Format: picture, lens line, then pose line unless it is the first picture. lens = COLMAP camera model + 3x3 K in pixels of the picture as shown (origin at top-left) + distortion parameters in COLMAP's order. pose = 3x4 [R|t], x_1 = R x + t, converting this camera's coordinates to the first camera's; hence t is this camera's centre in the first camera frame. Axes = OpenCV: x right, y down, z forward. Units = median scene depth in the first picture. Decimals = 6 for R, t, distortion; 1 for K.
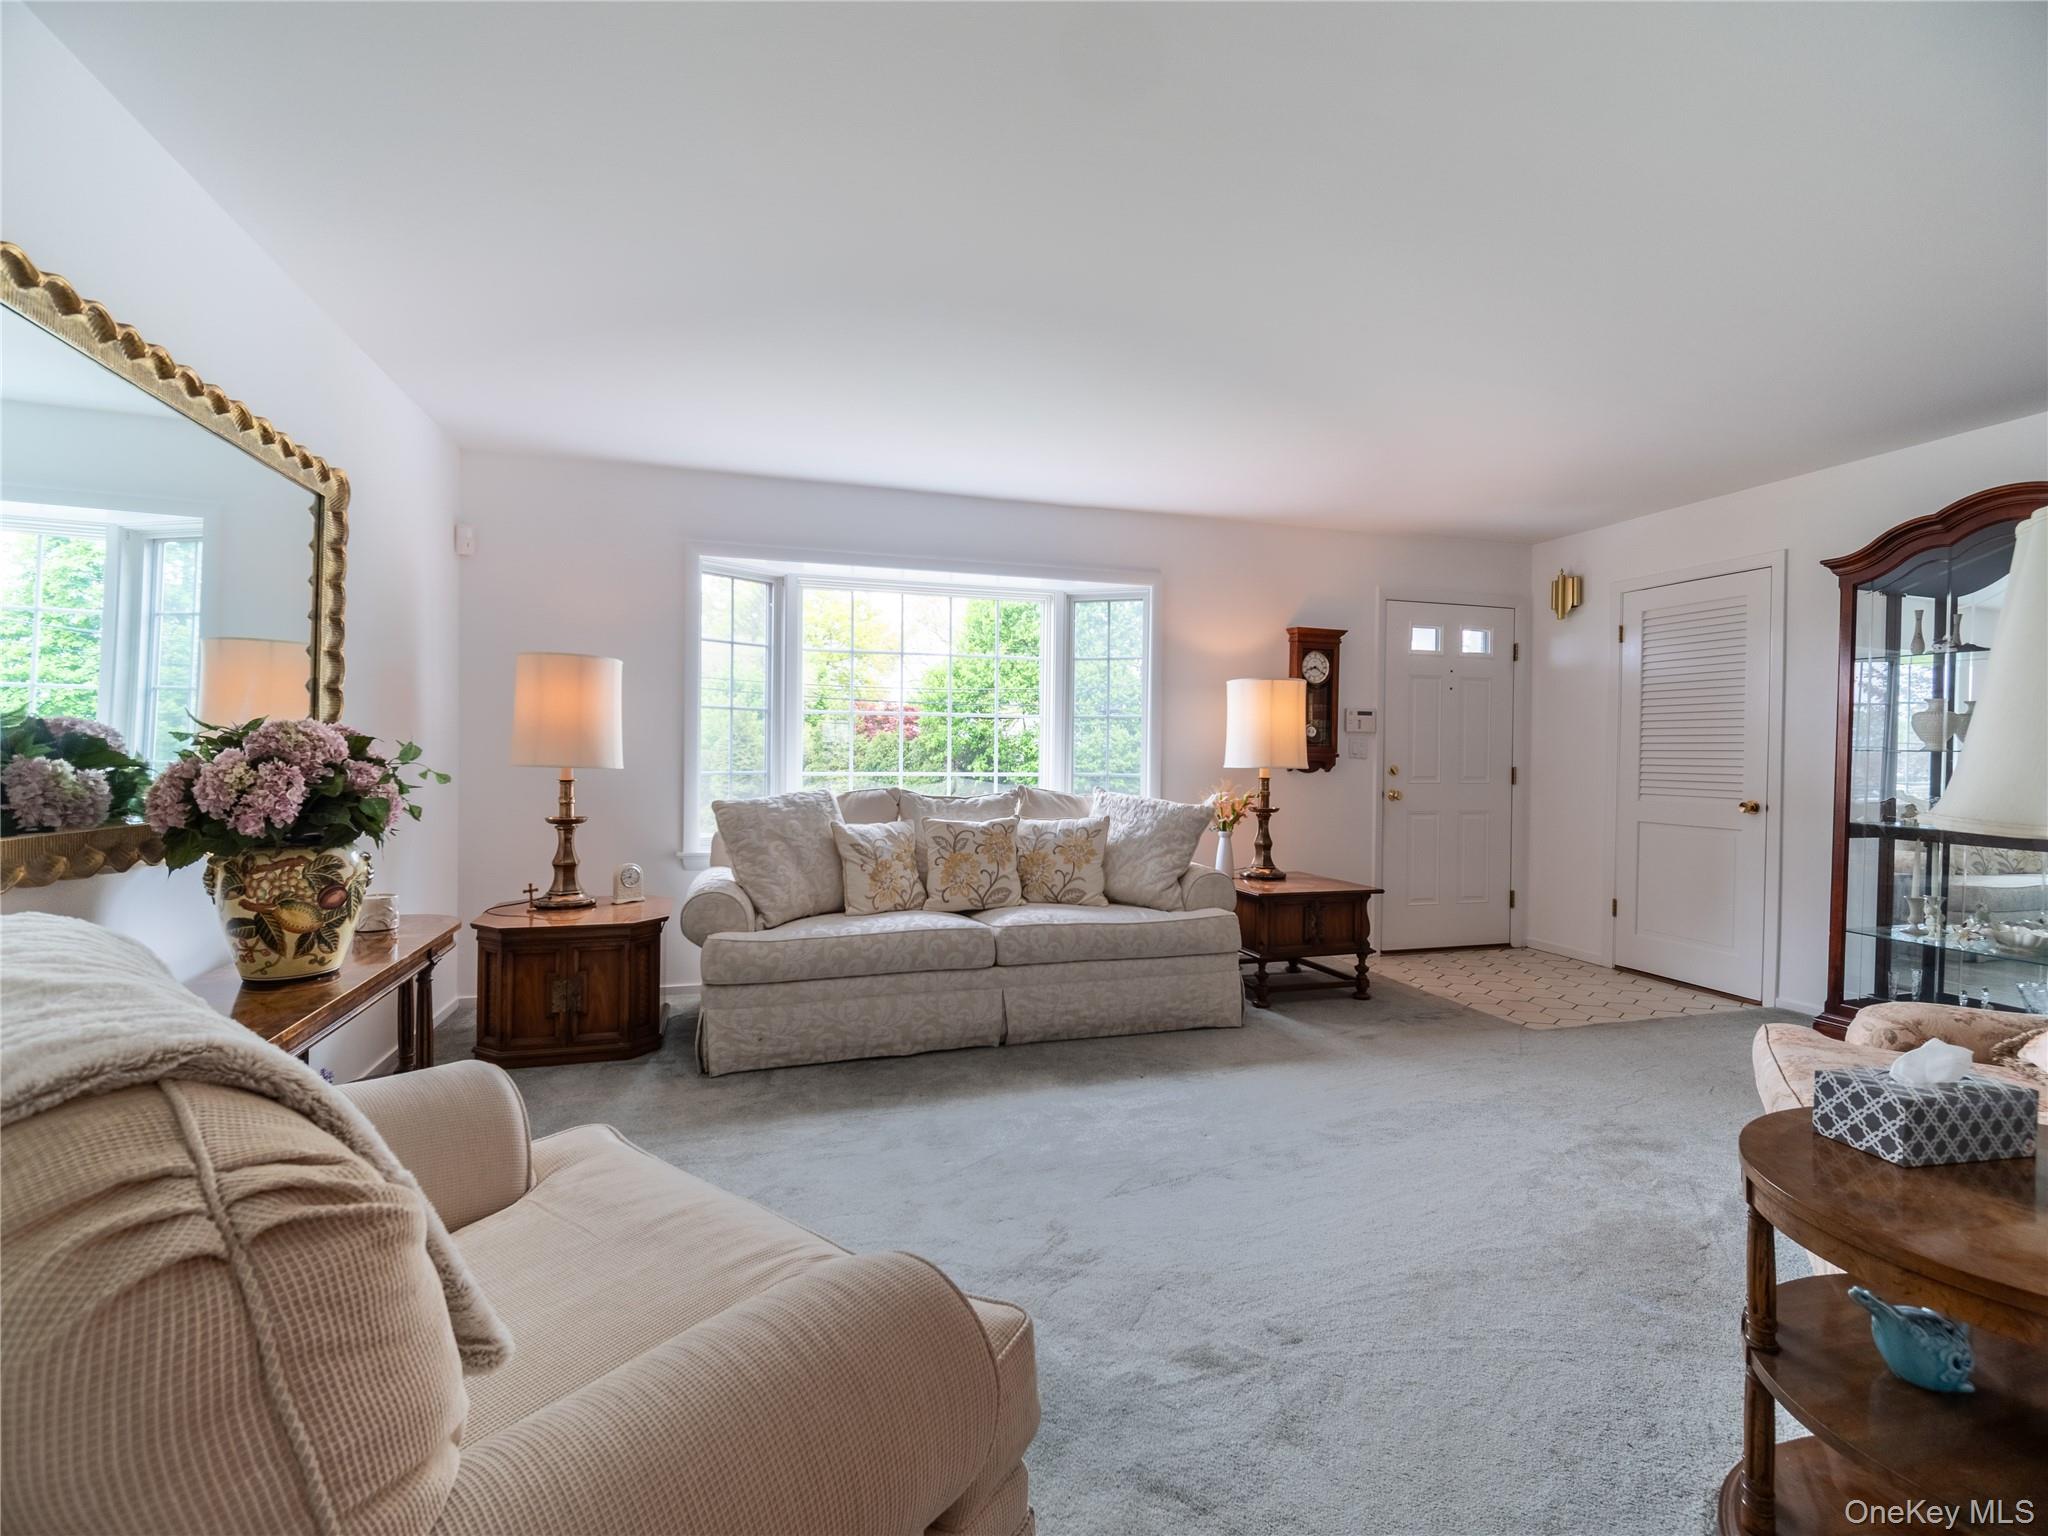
lens RADIAL K [[903.4, 0, 1025.8], [0, 903.4, 762.6], [0, 0, 1]] dist [0.008726, -0.009981]
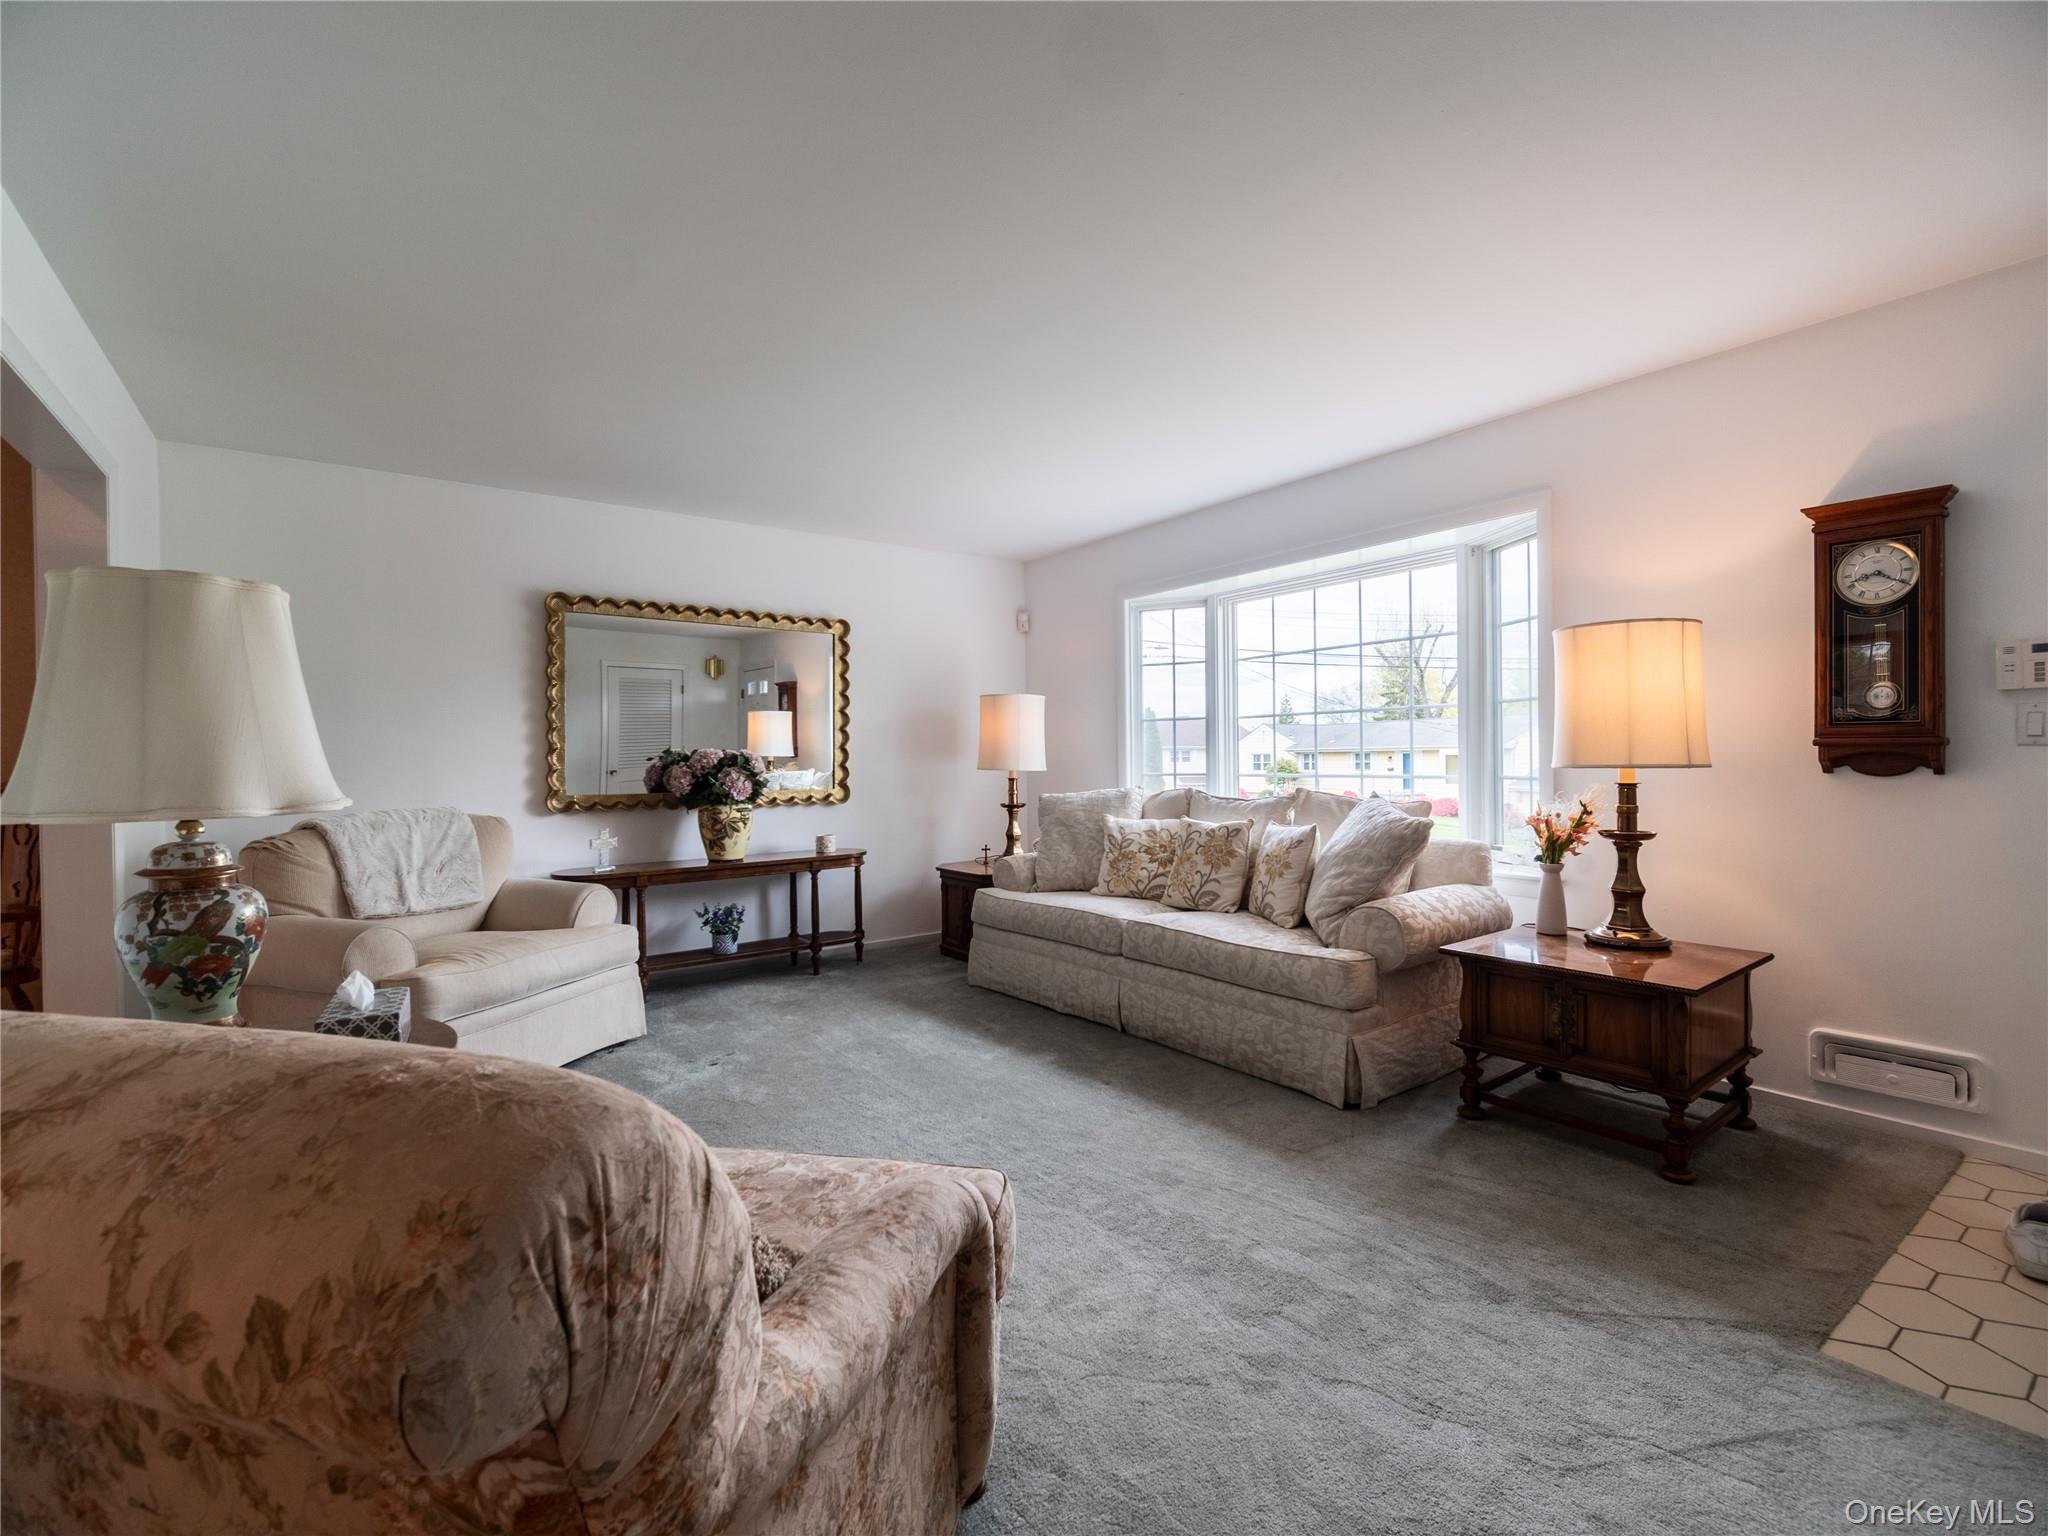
lens RADIAL K [[903.4, 0, 1025.8], [0, 903.4, 762.6], [0, 0, 1]] dist [0.008726, -0.009981]
pose [[0.349073, -0.010492, -0.937037, 0.888185], [0.007564, 0.999936, -0.008378, 0.006121], [0.937065, -0.004163, 0.349130, 0.504319]]
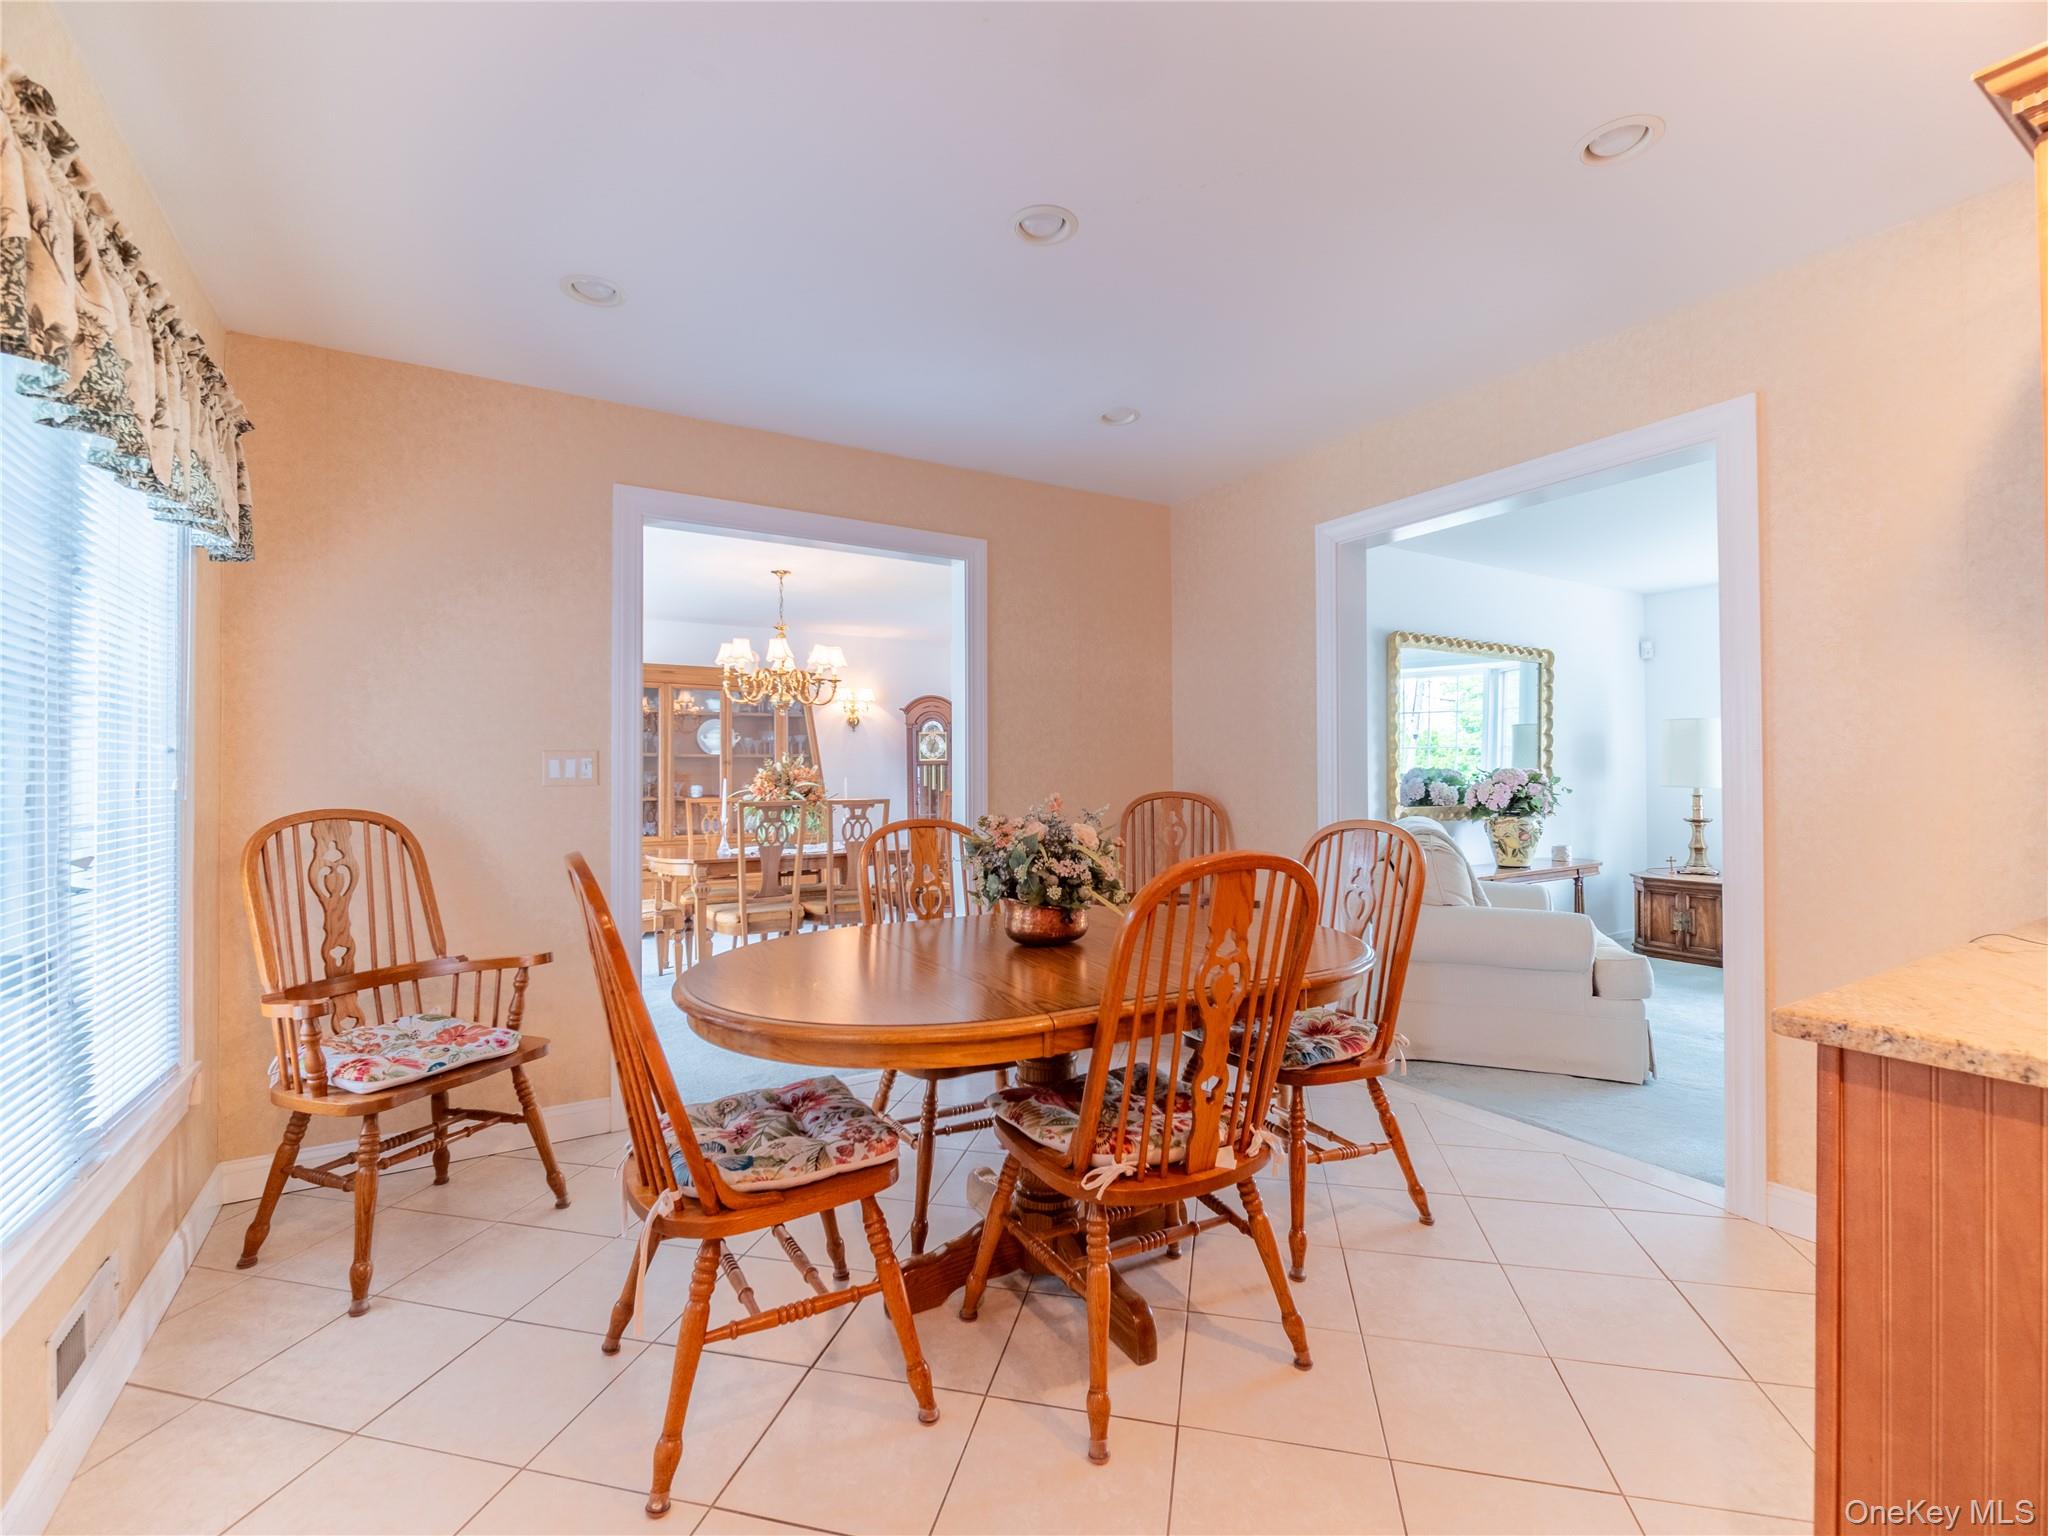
lens RADIAL K [[903.4, 0, 1025.8], [0, 903.4, 762.6], [0, 0, 1]] dist [0.008726, -0.009981]
pose [[0.257280, -0.030609, -0.965852, 0.733763], [0.004636, 0.999526, -0.030442, 0.005415], [0.966326, 0.003355, 0.257300, -0.557223]]
